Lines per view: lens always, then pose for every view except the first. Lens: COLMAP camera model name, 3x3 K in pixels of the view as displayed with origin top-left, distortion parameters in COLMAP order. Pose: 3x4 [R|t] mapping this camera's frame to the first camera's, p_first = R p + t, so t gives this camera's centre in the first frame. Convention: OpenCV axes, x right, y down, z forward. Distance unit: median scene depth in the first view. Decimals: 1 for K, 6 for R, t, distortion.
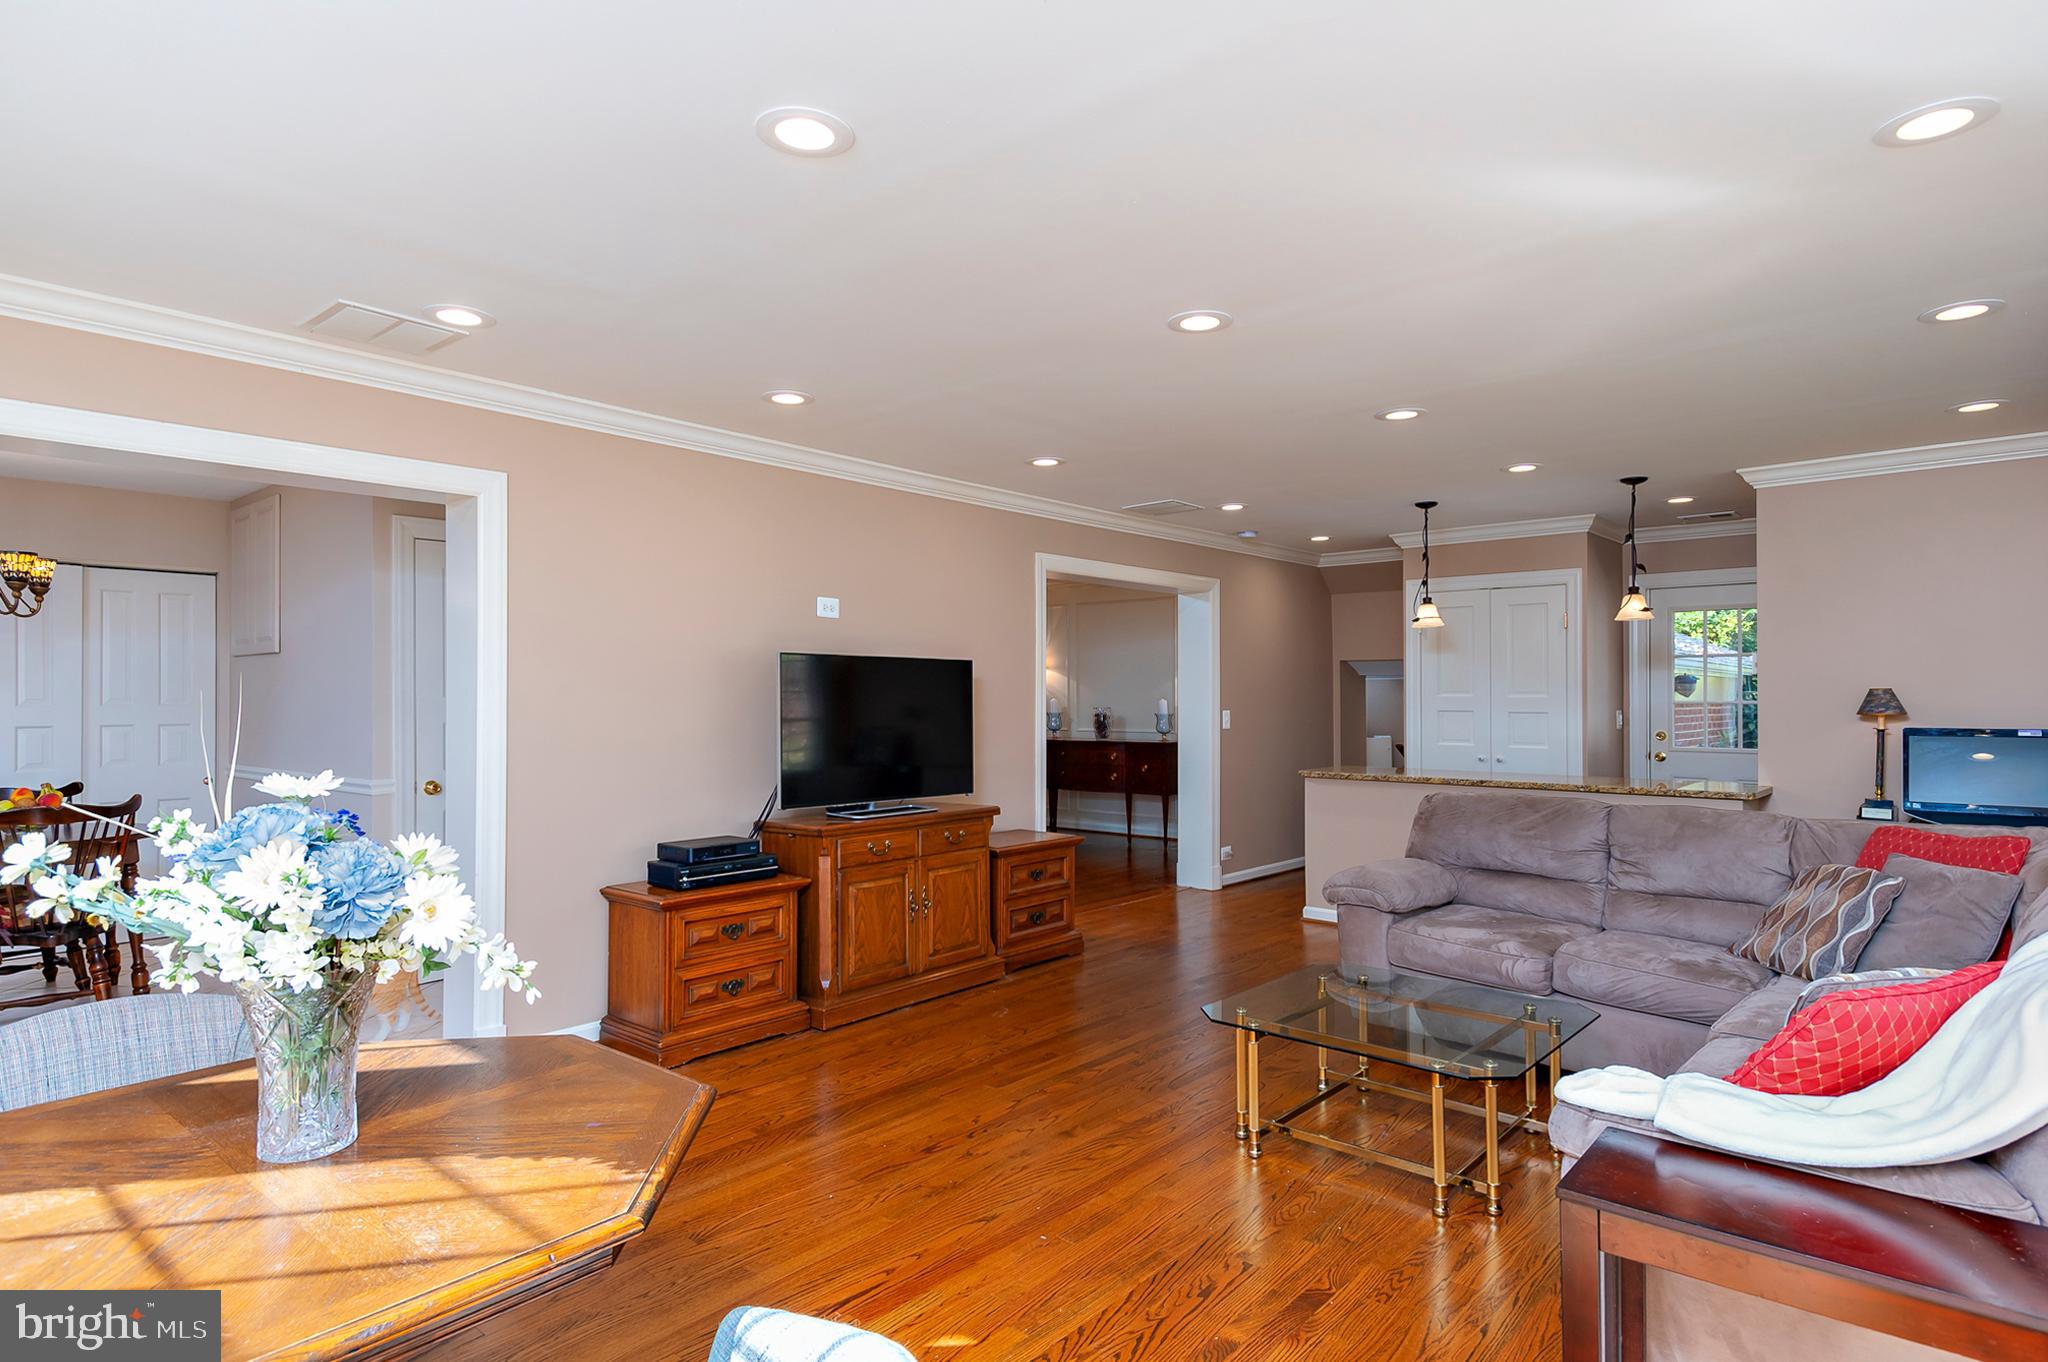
lens RADIAL K [[1079.4, 0, 998.8], [0, 1079.4, 690.4], [0, 0, 1]] dist [0.027028, -0.001552]
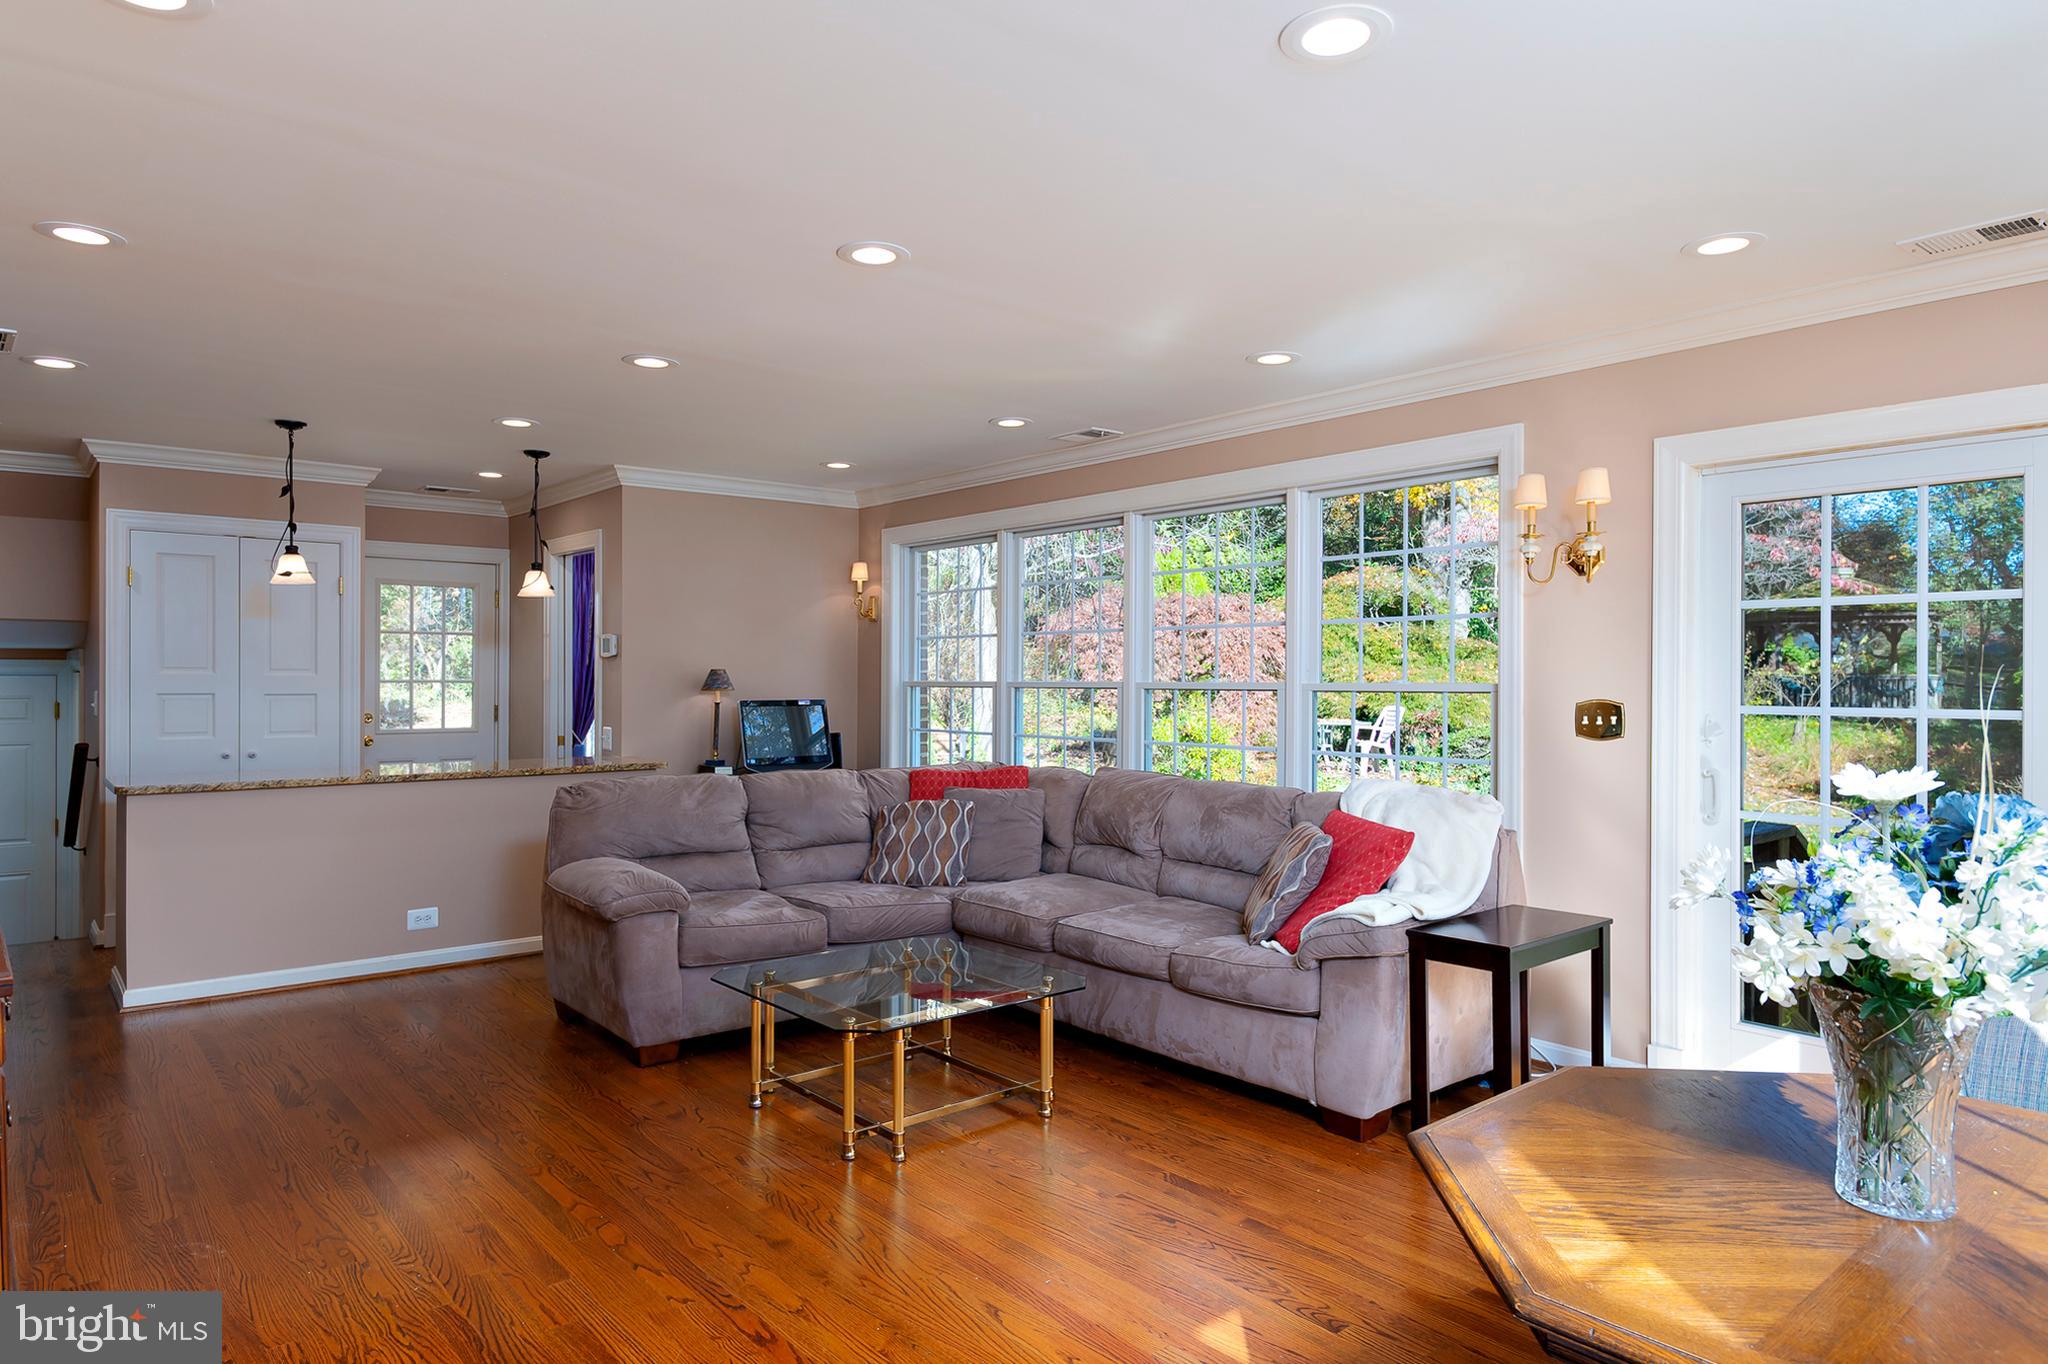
lens RADIAL K [[1246.2, 0, 1025.1], [0, 1246.2, 674.5], [0, 0, 1]] dist [-0.001648, -0.000356]
pose [[0.145926, -0.000636, 0.989295, -0.516546], [-0.010009, 0.999948, 0.002119, -0.001572], [-0.989245, -0.010211, 0.145912, 0.455539]]
